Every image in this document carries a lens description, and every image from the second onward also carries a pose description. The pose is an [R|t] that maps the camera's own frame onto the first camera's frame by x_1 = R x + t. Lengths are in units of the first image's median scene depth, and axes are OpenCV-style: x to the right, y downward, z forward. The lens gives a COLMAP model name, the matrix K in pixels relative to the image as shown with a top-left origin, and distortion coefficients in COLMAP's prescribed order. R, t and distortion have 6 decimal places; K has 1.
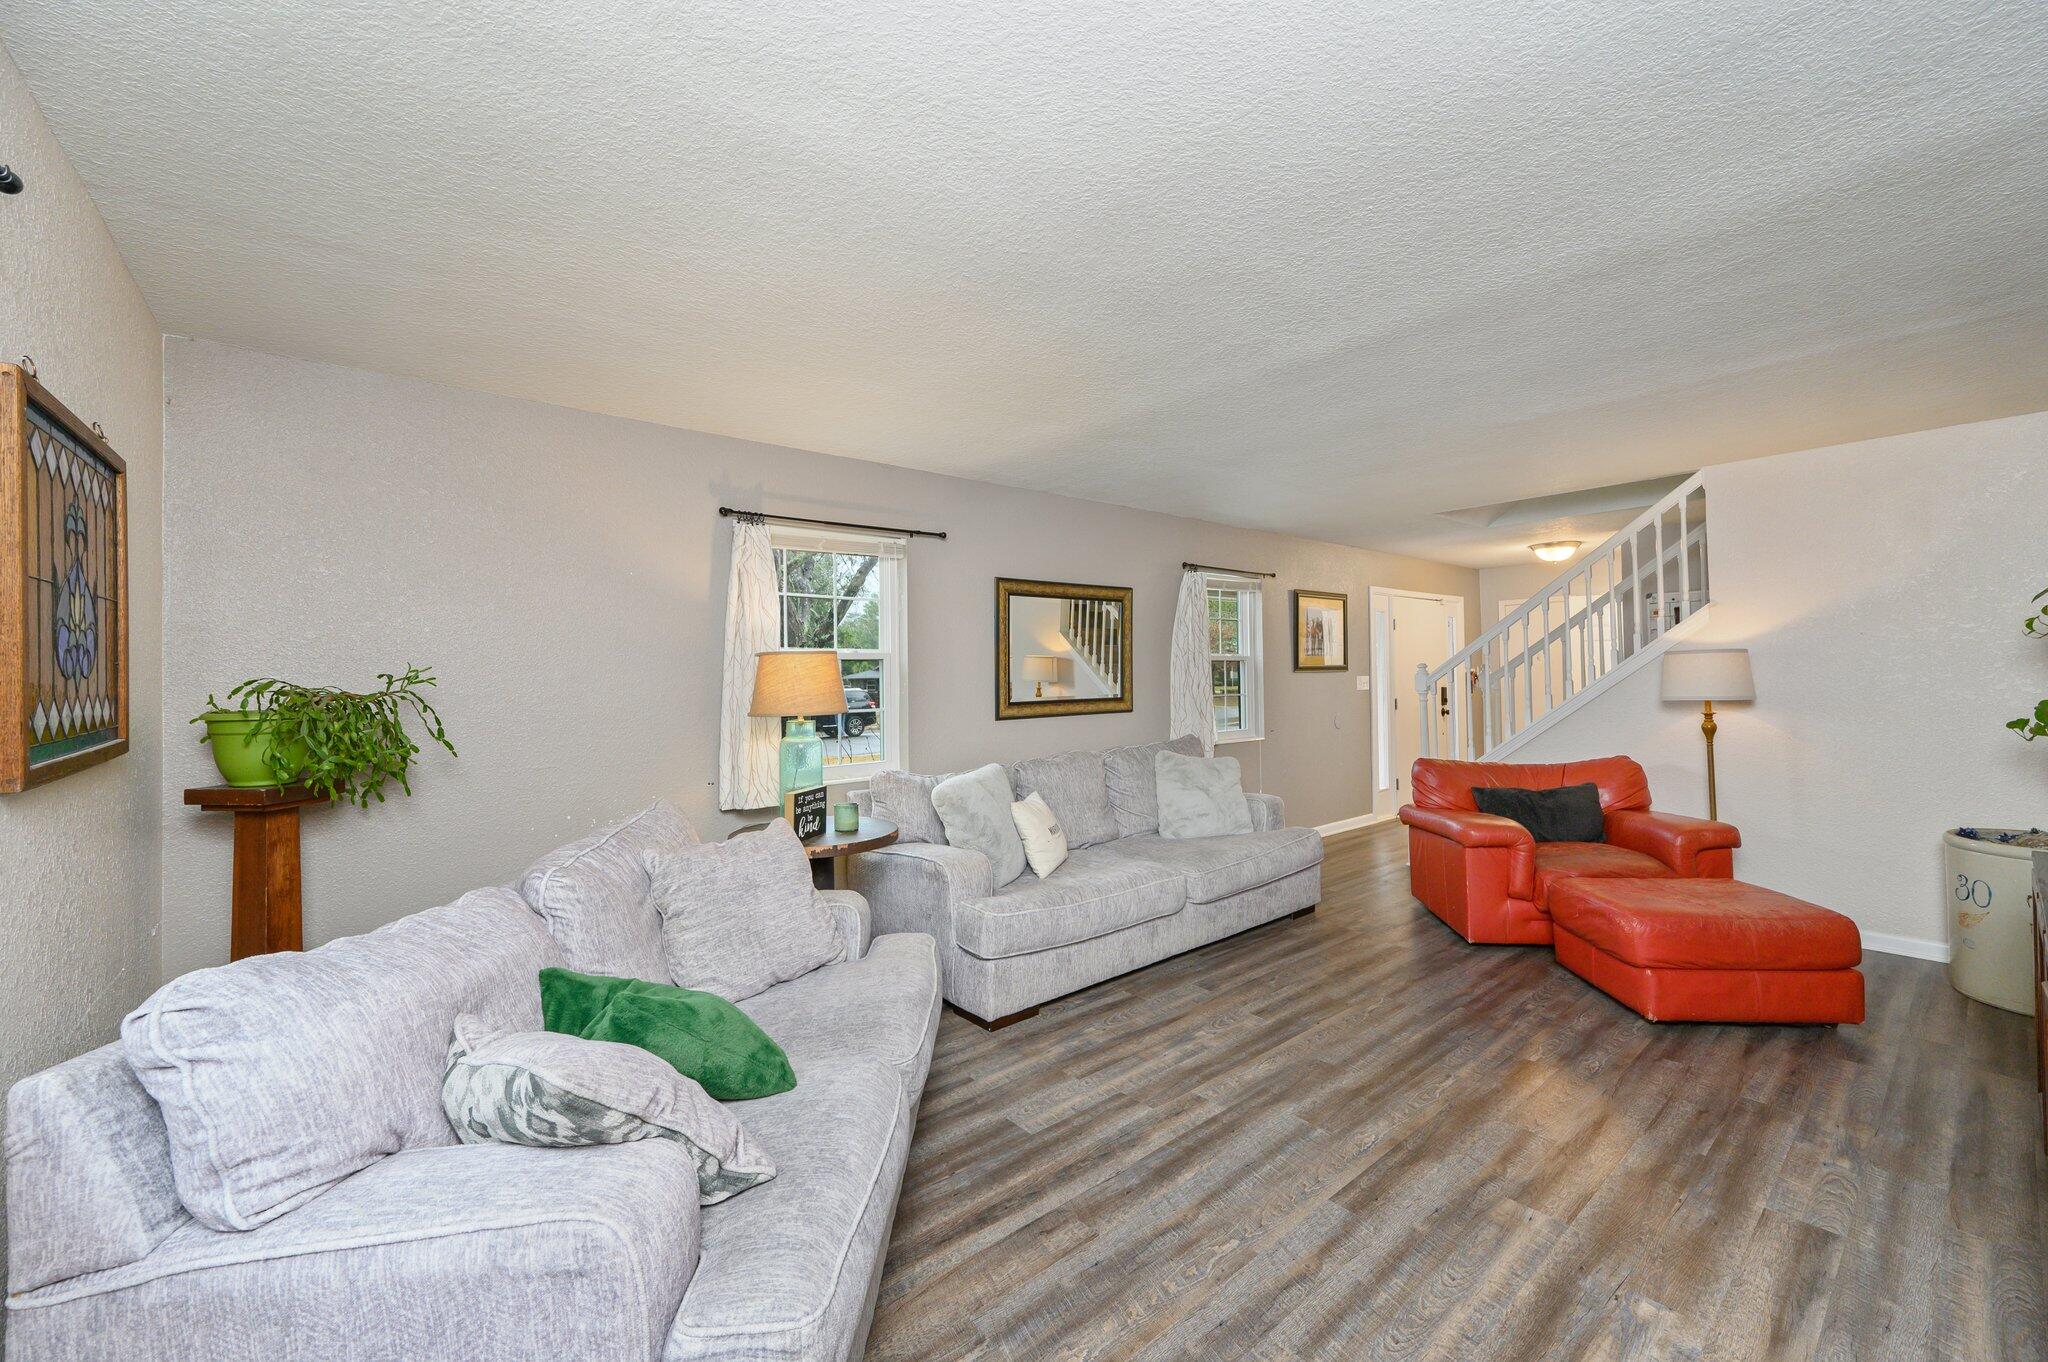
lens RADIAL K [[815.2, 0, 1018.9], [0, 815.2, 670.6], [0, 0, 1]] dist [-0.000760, -0.000126]
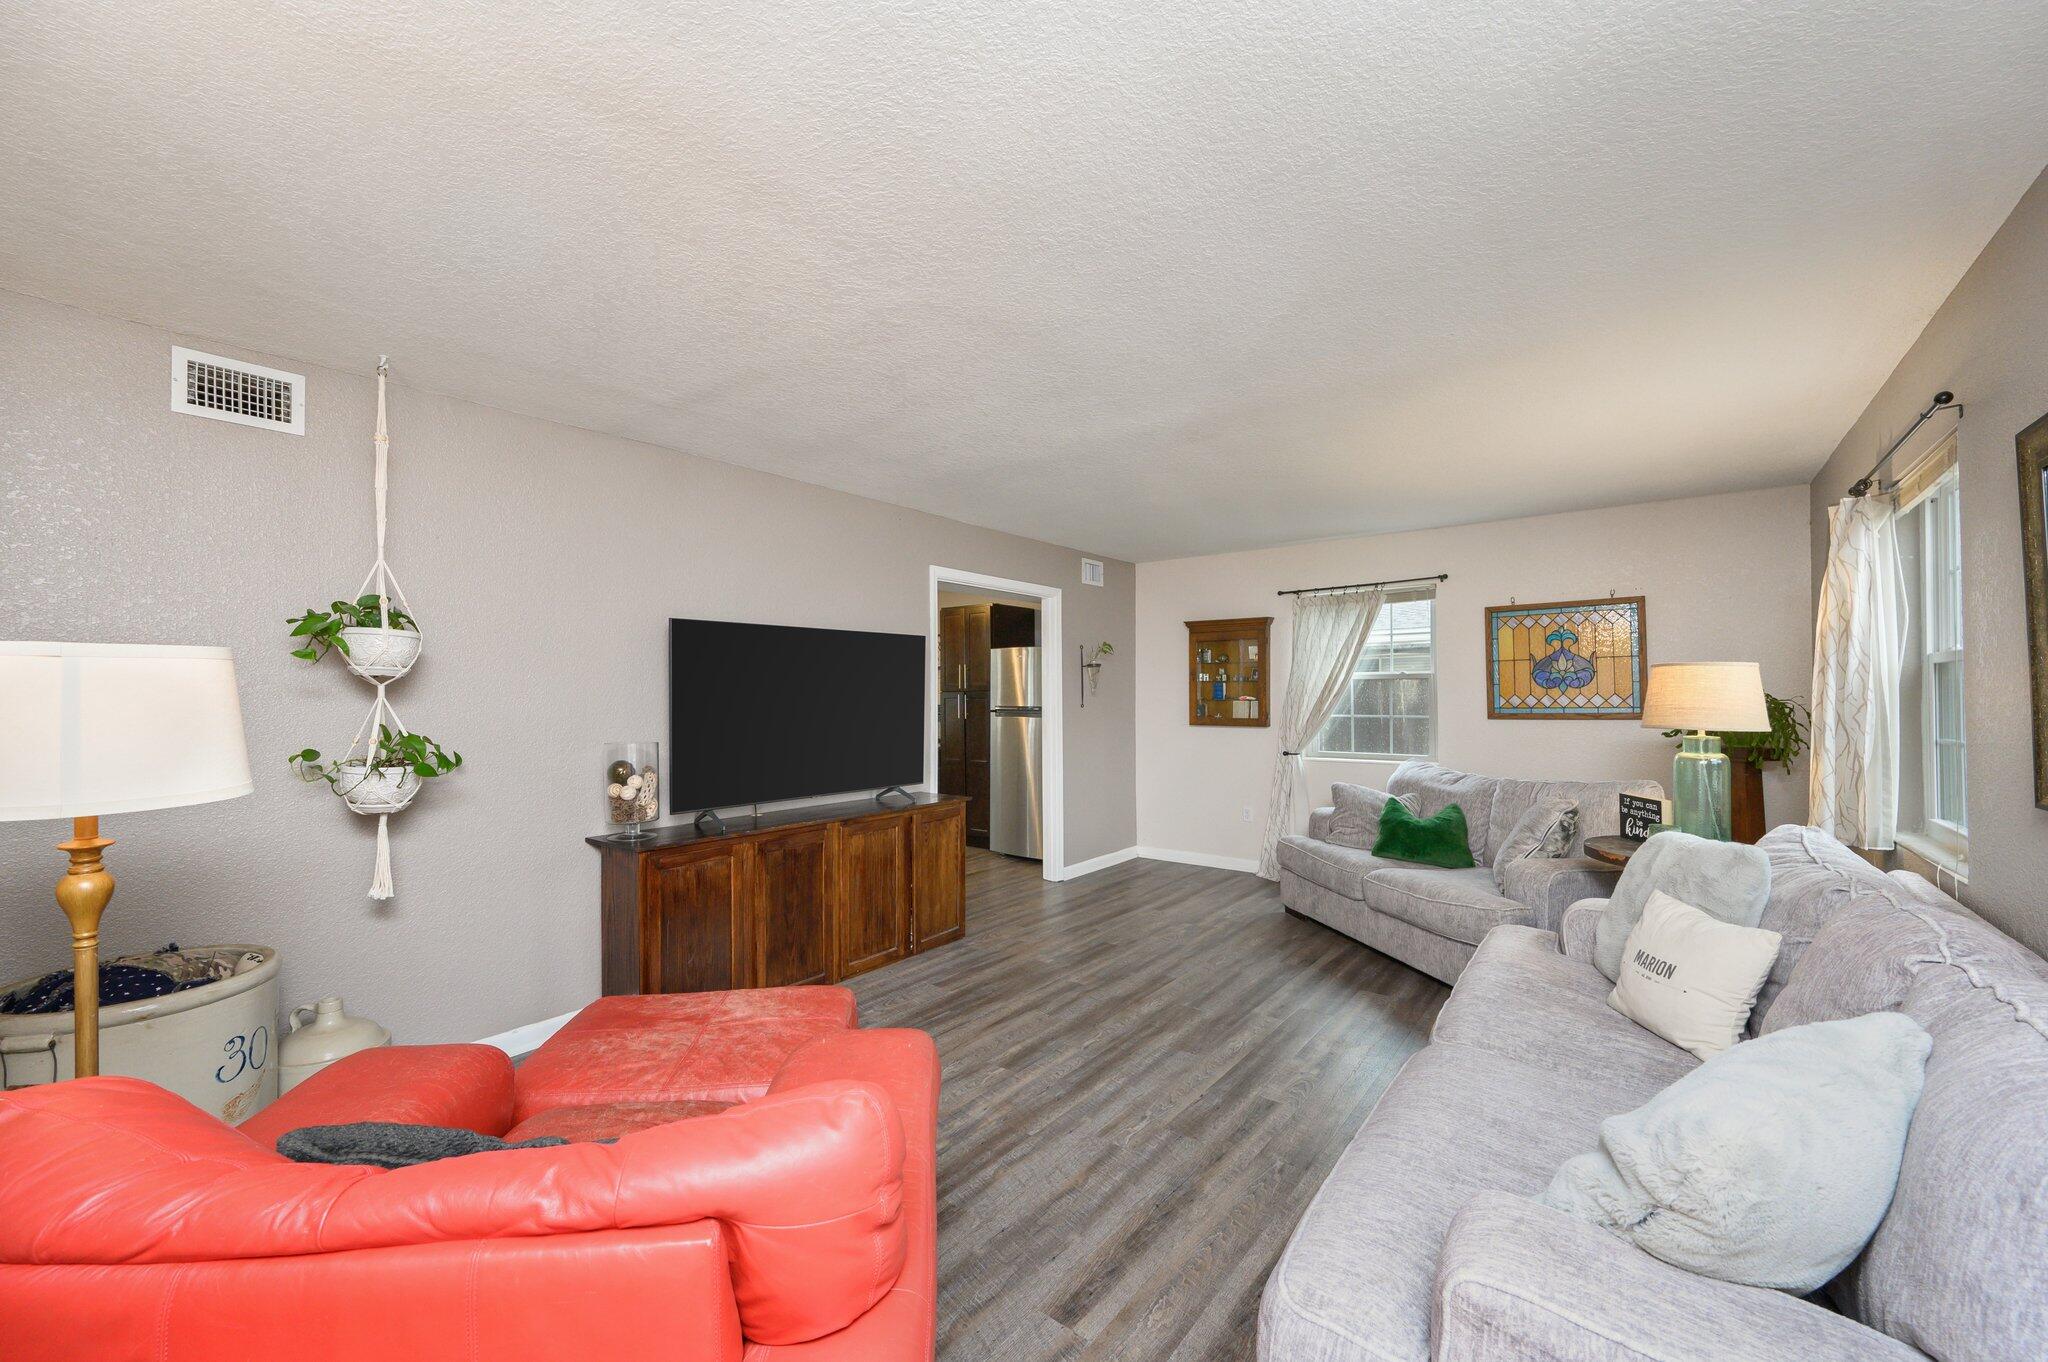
lens RADIAL K [[815.2, 0, 1026.6], [0, 815.2, 691.8], [0, 0, 1]] dist [-0.000760, -0.000126]
pose [[-0.975999, 0.013681, -0.217344, 0.970157], [0.015823, 0.999842, -0.008118, 0.006876], [0.217198, -0.011362, -0.976061, 2.401215]]
